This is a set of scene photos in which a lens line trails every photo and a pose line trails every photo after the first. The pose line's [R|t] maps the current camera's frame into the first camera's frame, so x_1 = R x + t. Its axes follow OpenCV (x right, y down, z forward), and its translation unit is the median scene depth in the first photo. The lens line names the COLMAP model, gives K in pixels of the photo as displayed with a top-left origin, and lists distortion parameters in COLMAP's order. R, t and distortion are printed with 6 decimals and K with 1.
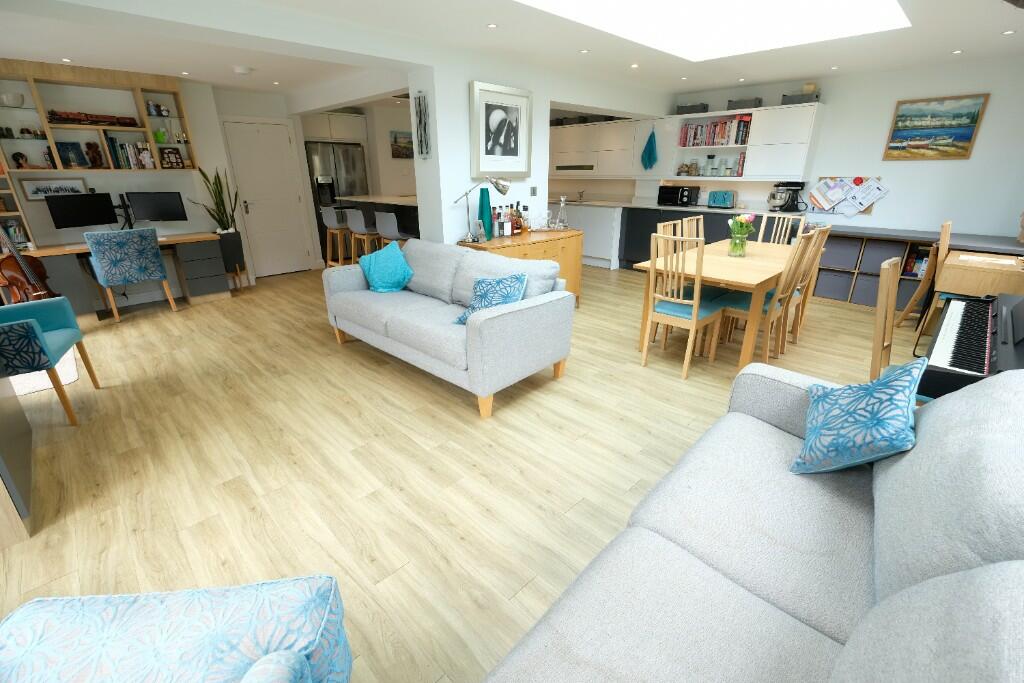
lens RADIAL K [[446.2, 0, 512.9], [0, 446.2, 335.6], [0, 0, 1]] dist [-0.003200, 0.000466]
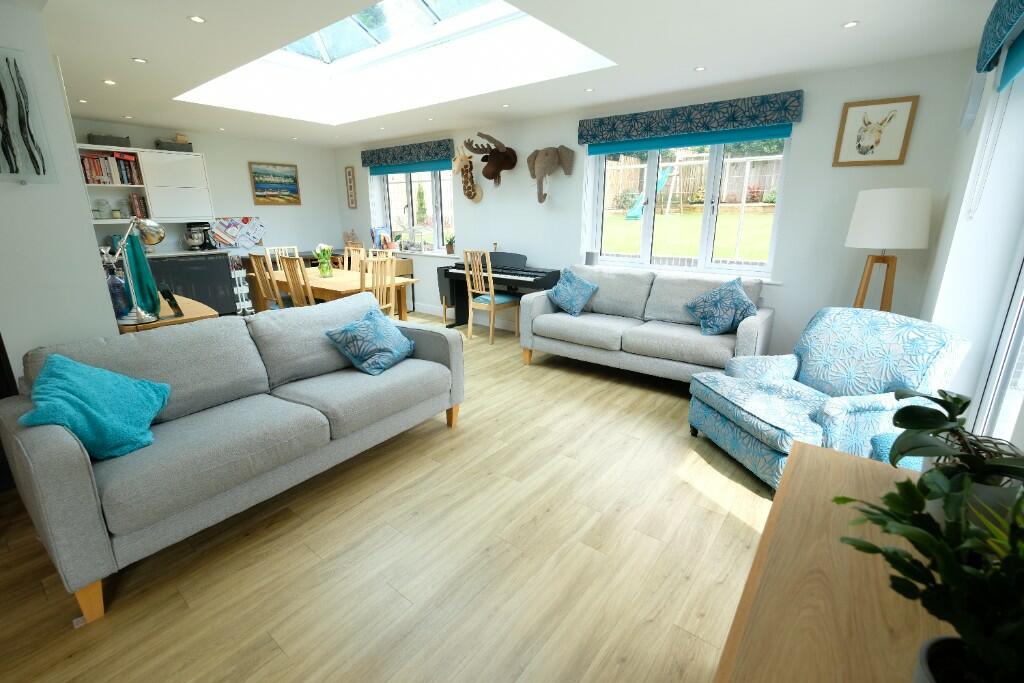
lens RADIAL K [[446.2, 0, 513.7], [0, 446.2, 333.4], [0, 0, 1]] dist [-0.003200, 0.000466]
pose [[-0.127811, -0.255001, 0.958457, -0.693994], [0.349716, 0.892725, 0.284148, -0.180117], [-0.928097, 0.371505, -0.024922, 0.519788]]
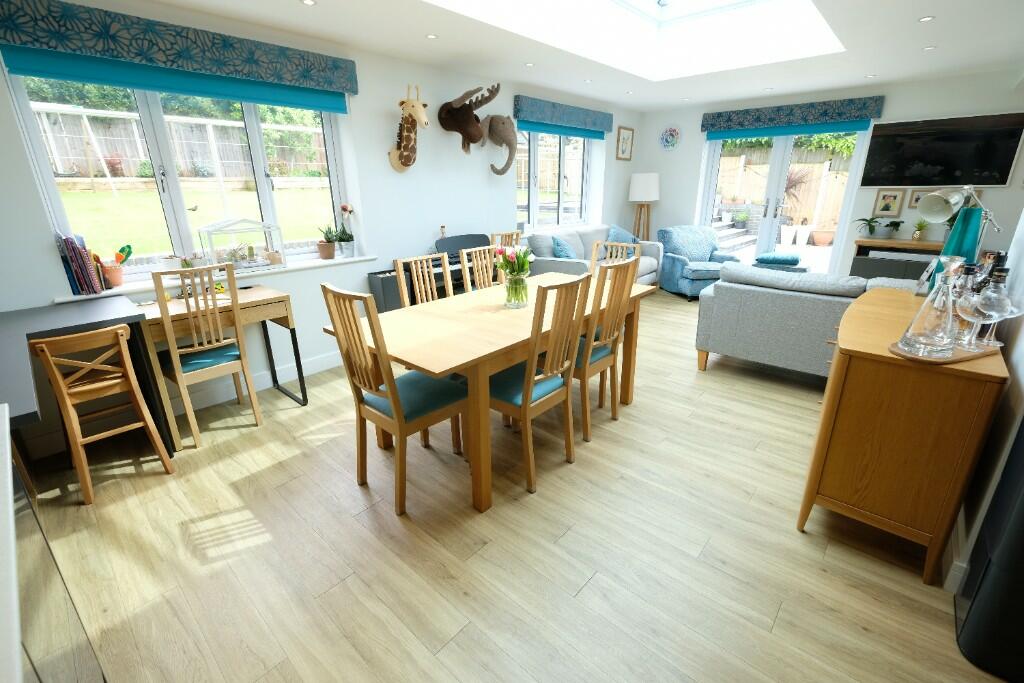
lens RADIAL K [[446.2, 0, 509.3], [0, 446.2, 336.1], [0, 0, 1]] dist [-0.003200, 0.000466]
pose [[-0.998305, 0.031885, -0.048683, 0.469680], [-0.006137, 0.774203, 0.632908, -0.496011], [0.057870, 0.632134, -0.772695, 1.343514]]
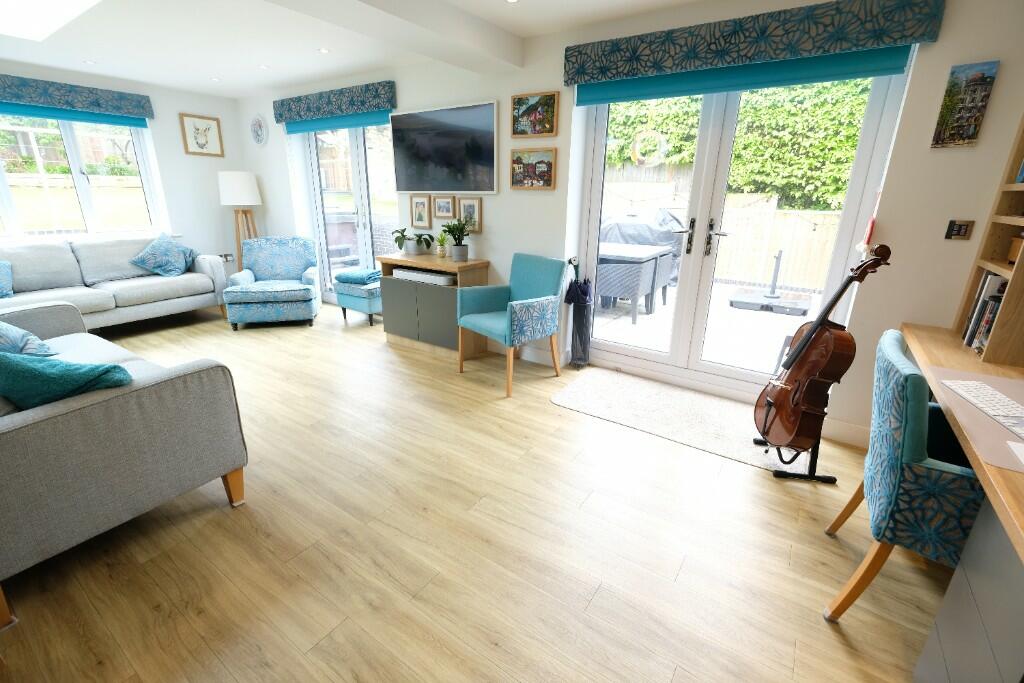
lens RADIAL K [[446.2, 0, 511.7], [0, 446.2, 337.9], [0, 0, 1]] dist [-0.003200, 0.000466]
pose [[-0.981646, 0.049734, -0.184114, -0.562496], [-0.075820, 0.784055, 0.616044, -0.433883], [0.174994, 0.618696, -0.765893, 1.232177]]
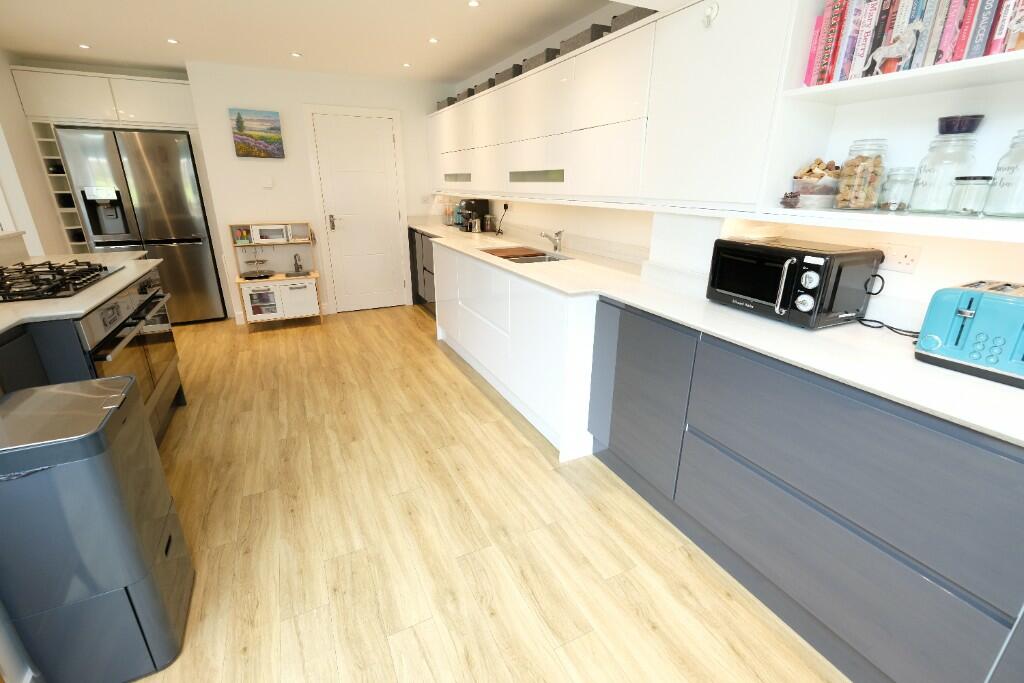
lens RADIAL K [[446.2, 0, 511.9], [0, 446.2, 335.6], [0, 0, 1]] dist [-0.003200, 0.000466]
pose [[0.950406, 0.112431, -0.289979, 0.431688], [-0.120478, 0.992666, -0.009988, -0.375447], [0.286730, 0.044429, 0.956981, 1.016754]]
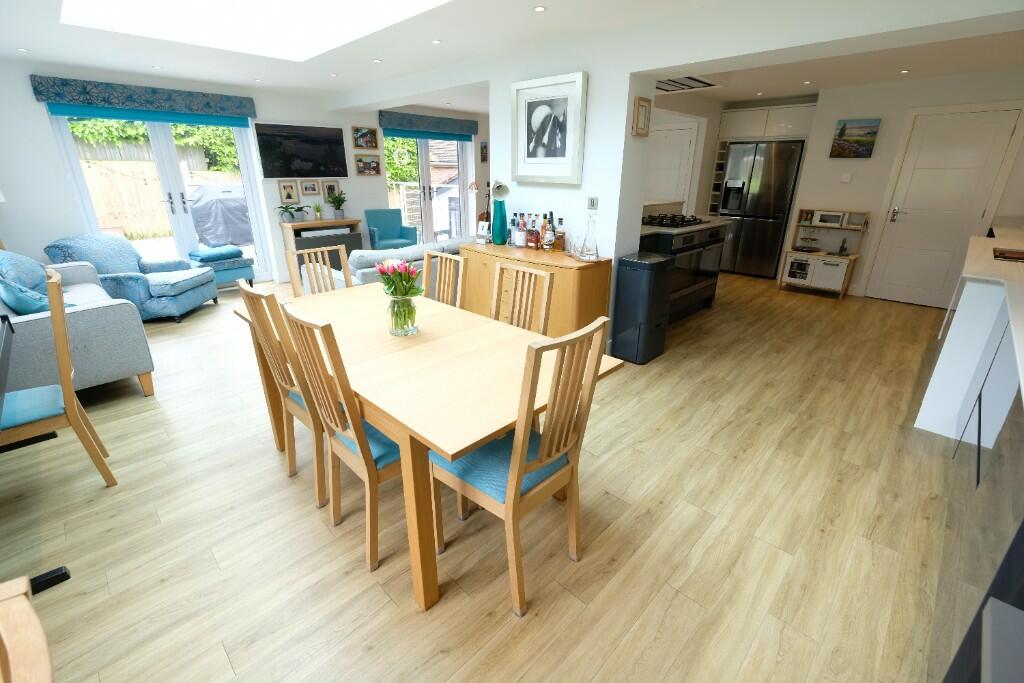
lens RADIAL K [[446.2, 0, 510.7], [0, 446.2, 336.0], [0, 0, 1]] dist [-0.003200, 0.000466]
pose [[0.012909, 0.352822, -0.935601, 0.887116], [-0.354836, 0.876399, 0.325600, -0.347254], [0.934839, 0.327782, 0.136508, 0.904972]]
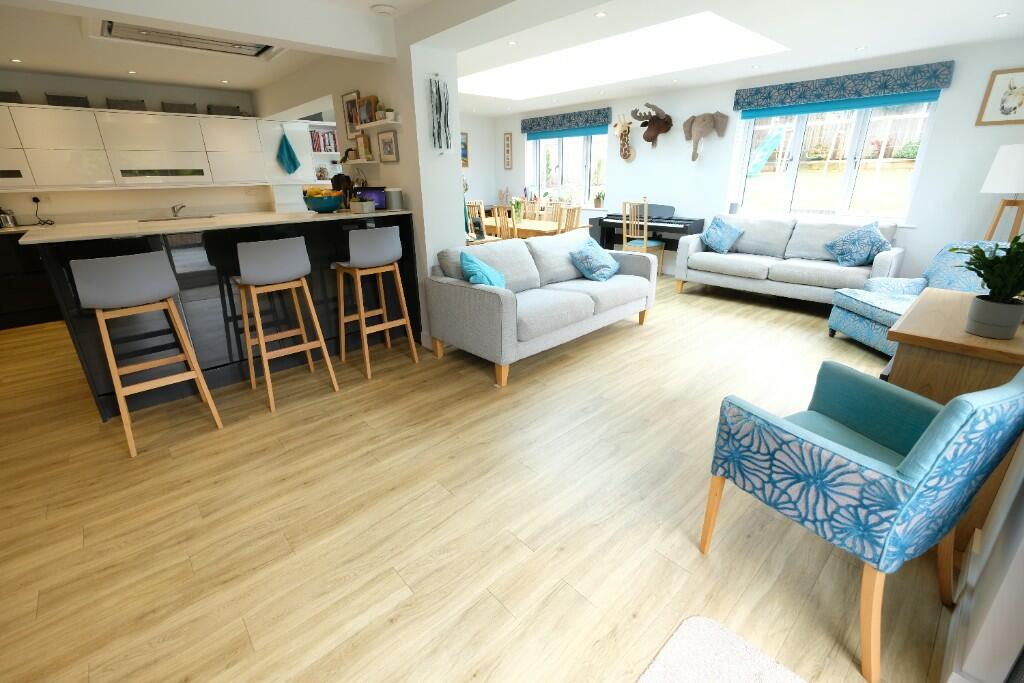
lens RADIAL K [[446.2, 0, 511.8], [0, 446.2, 335.5], [0, 0, 1]] dist [-0.003200, 0.000466]
pose [[0.043478, -0.335484, 0.941042, -1.004865], [0.363165, 0.882803, 0.297943, -0.264980], [-0.930710, 0.328800, 0.160219, 0.768634]]
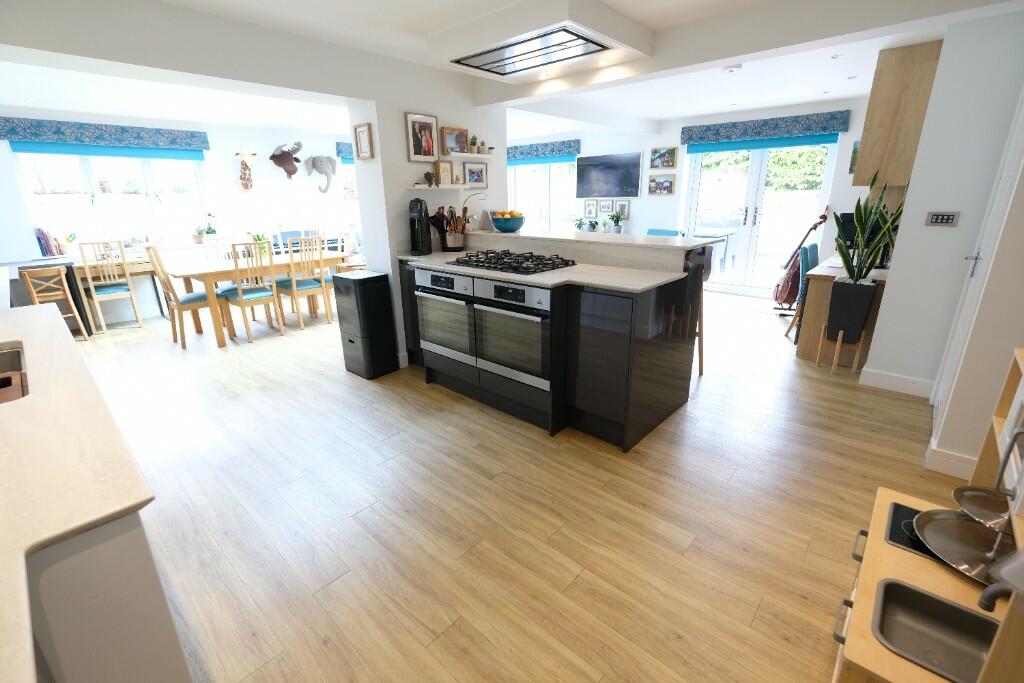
lens RADIAL K [[446.2, 0, 510.4], [0, 446.2, 336.0], [0, 0, 1]] dist [-0.003200, 0.000466]
pose [[-0.998273, 0.037145, -0.045511, -0.154555], [0.001257, 0.788051, 0.615608, -0.719126], [0.058731, 0.614488, -0.786737, 1.944686]]
